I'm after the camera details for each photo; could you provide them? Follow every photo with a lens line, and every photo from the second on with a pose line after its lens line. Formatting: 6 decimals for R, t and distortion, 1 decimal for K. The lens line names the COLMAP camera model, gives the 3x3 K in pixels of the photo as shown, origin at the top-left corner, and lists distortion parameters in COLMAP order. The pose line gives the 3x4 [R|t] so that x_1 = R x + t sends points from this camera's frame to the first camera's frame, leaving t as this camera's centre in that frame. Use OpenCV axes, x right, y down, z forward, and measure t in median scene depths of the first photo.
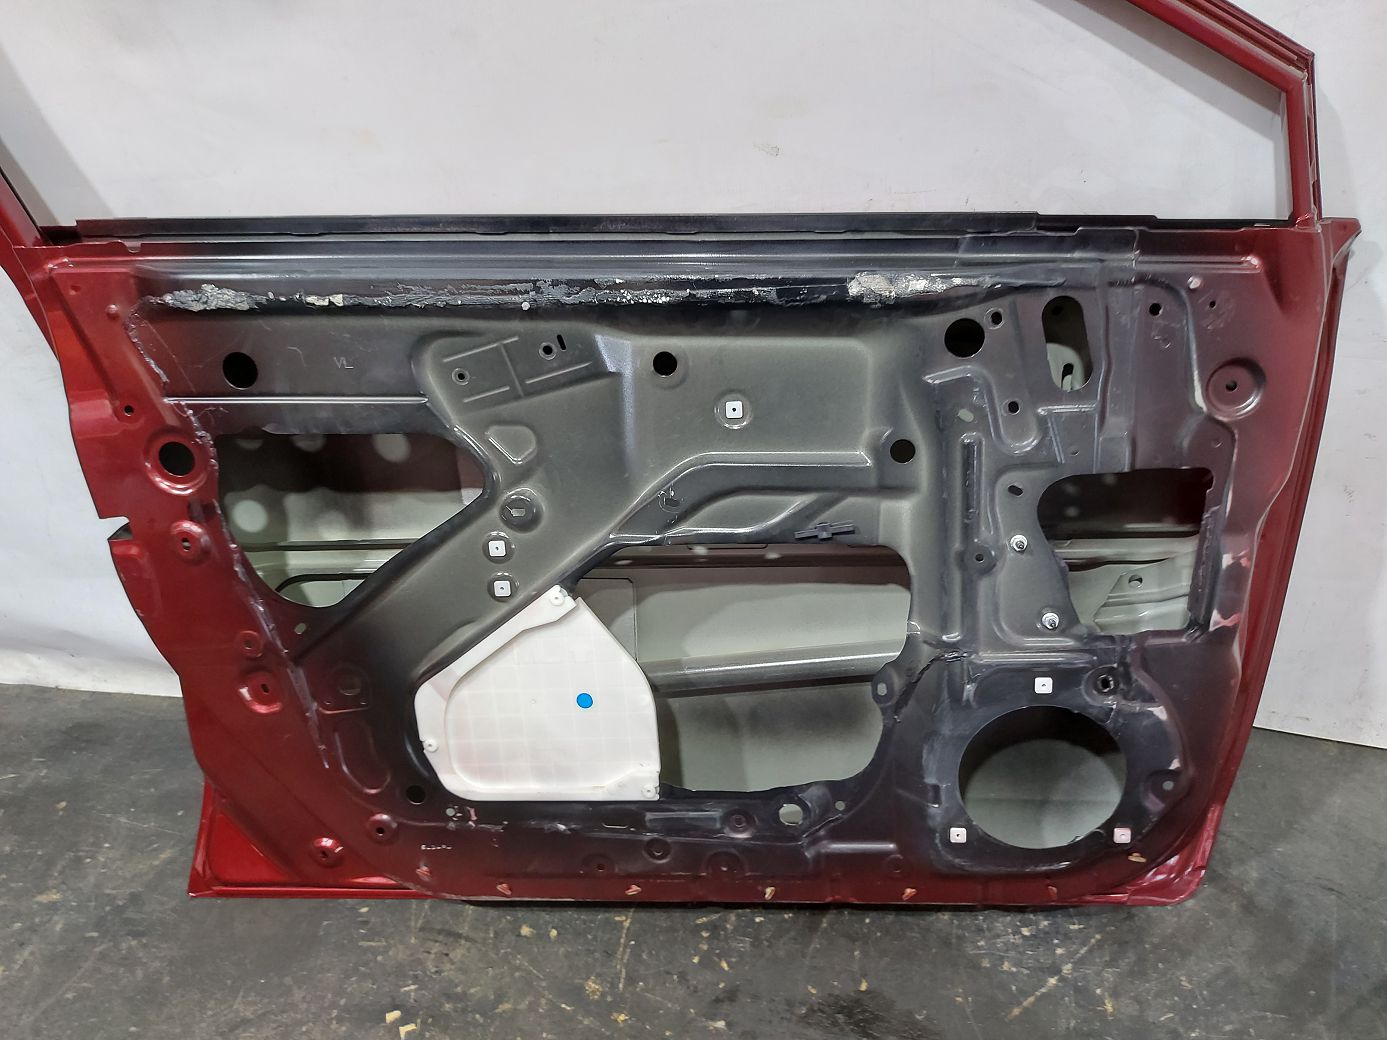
lens RADIAL K [[1020.2, 0, 693.5], [0, 1020.2, 520.0], [0, 0, 1]] dist [0.056636, -0.089889]
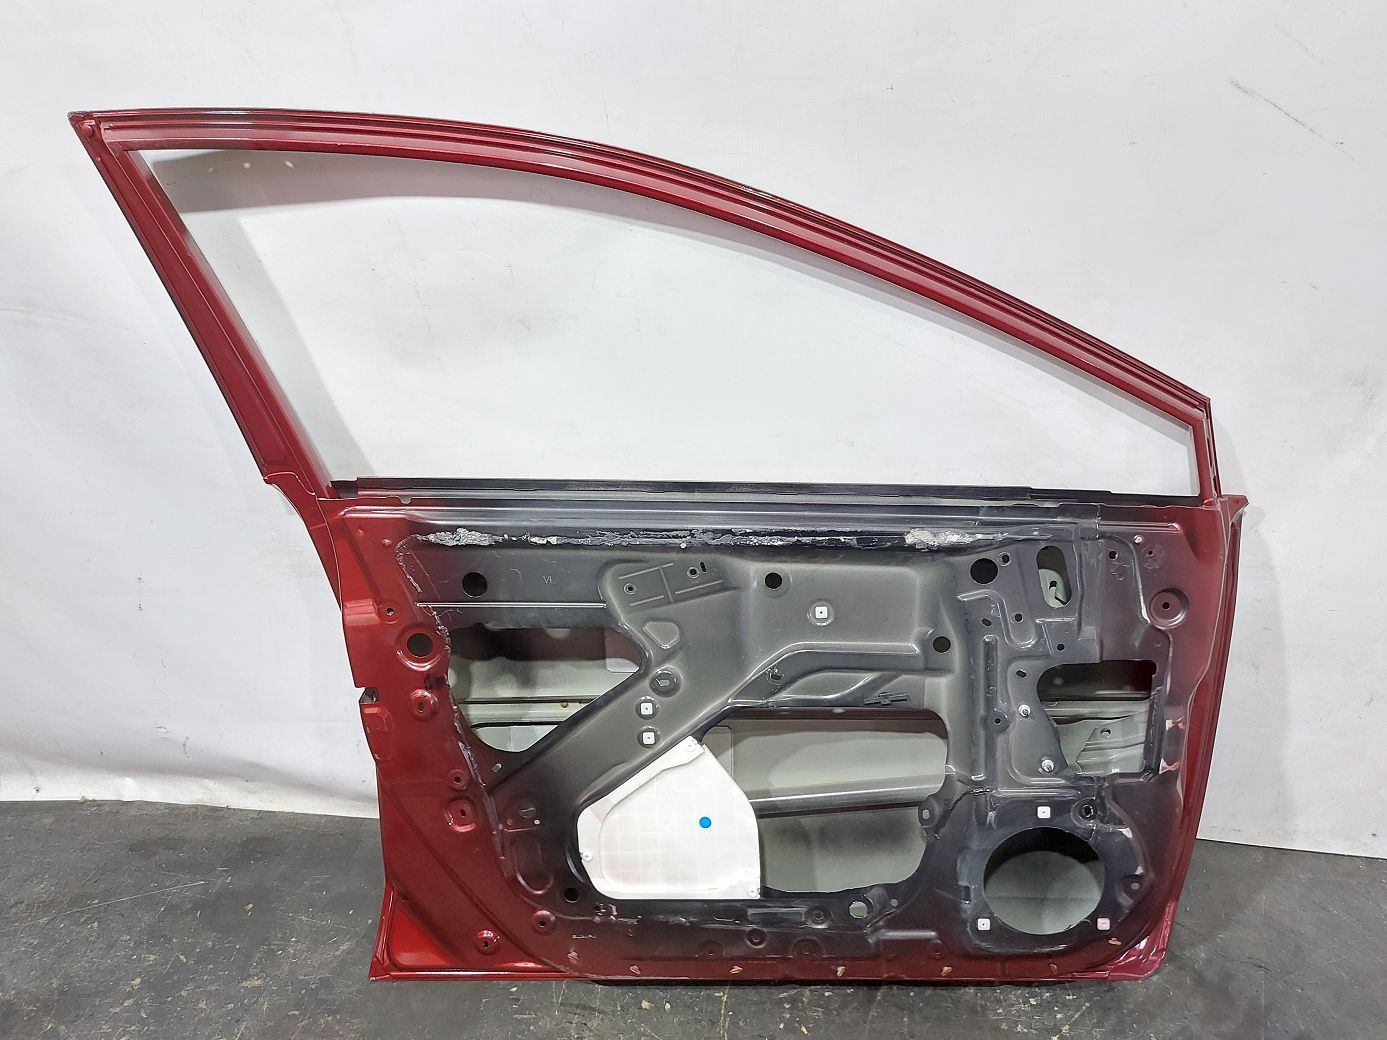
lens RADIAL K [[996.4, 0, 693.5], [0, 996.4, 520.0], [0, 0, 1]] dist [0.066129, -0.092286]
pose [[0.999632, 0.005912, 0.026476, -0.164126], [-0.003282, 0.995150, -0.098314, -0.092821], [-0.026929, 0.098191, 0.994803, -0.364994]]
